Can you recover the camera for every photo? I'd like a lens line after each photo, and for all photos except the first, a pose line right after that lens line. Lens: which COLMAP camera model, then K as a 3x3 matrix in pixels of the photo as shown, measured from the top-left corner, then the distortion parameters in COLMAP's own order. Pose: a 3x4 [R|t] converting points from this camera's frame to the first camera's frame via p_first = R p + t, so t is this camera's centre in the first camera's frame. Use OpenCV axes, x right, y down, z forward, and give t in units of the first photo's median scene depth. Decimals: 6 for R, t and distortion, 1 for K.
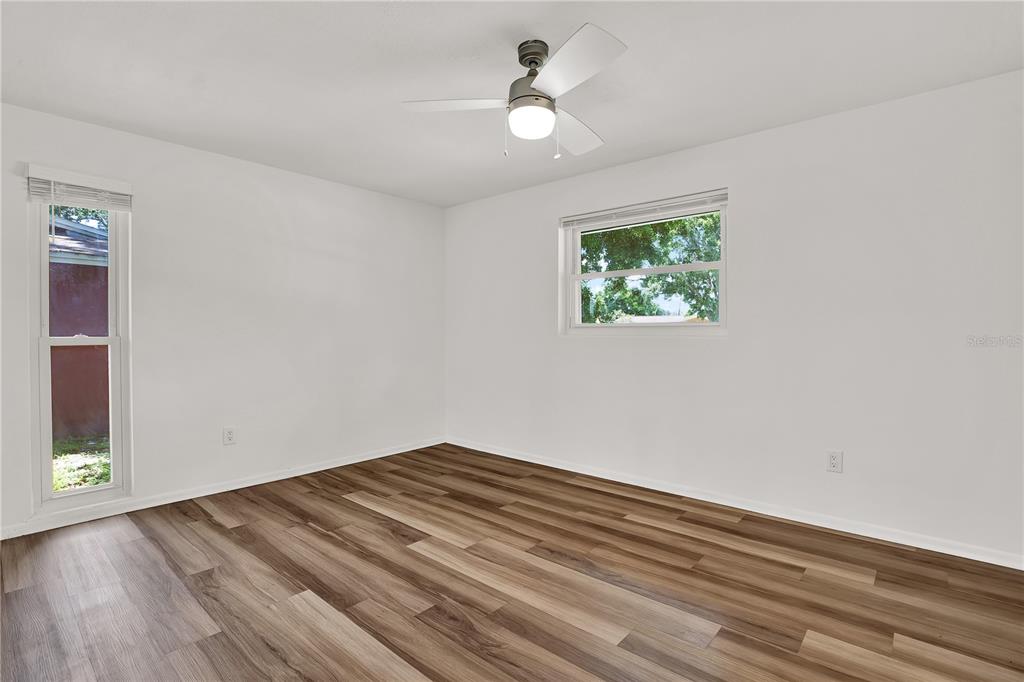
lens RADIAL K [[493.2, 0, 512.0], [0, 493.2, 341.0], [0, 0, 1]] dist [-0.000637, 0.000014]
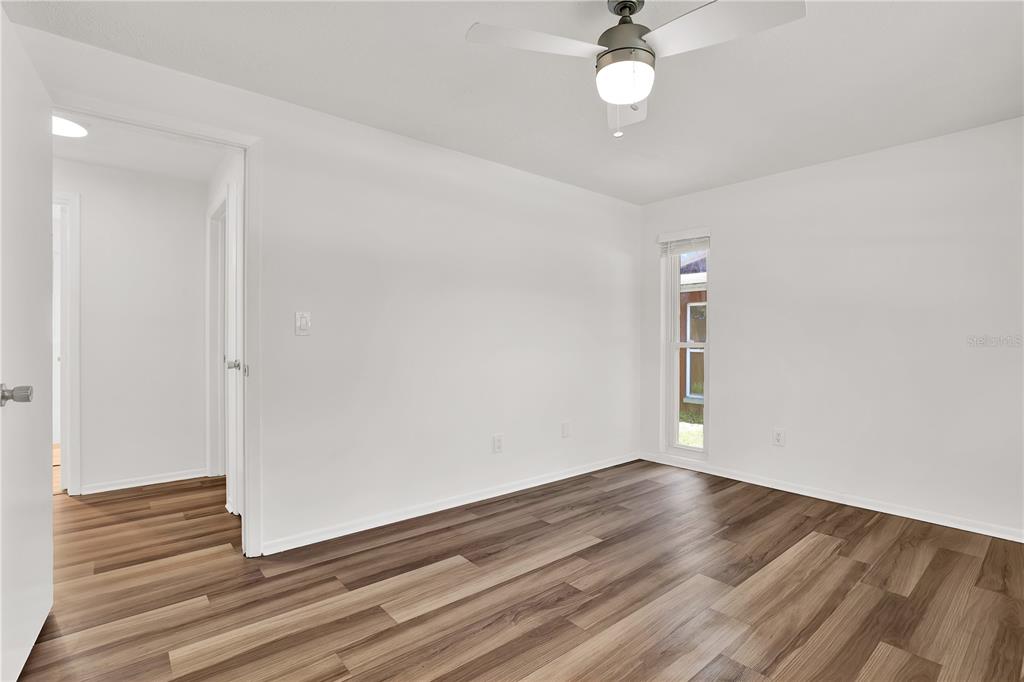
lens RADIAL K [[481.7, 0, 512.0], [0, 481.7, 341.0], [0, 0, 1]] dist [-0.000166, -0.000037]
pose [[-0.132682, 0.000071, -0.991159, 0.607663], [-0.018468, 0.999826, 0.002544, -0.008143], [0.990987, 0.018642, -0.132657, 0.652793]]
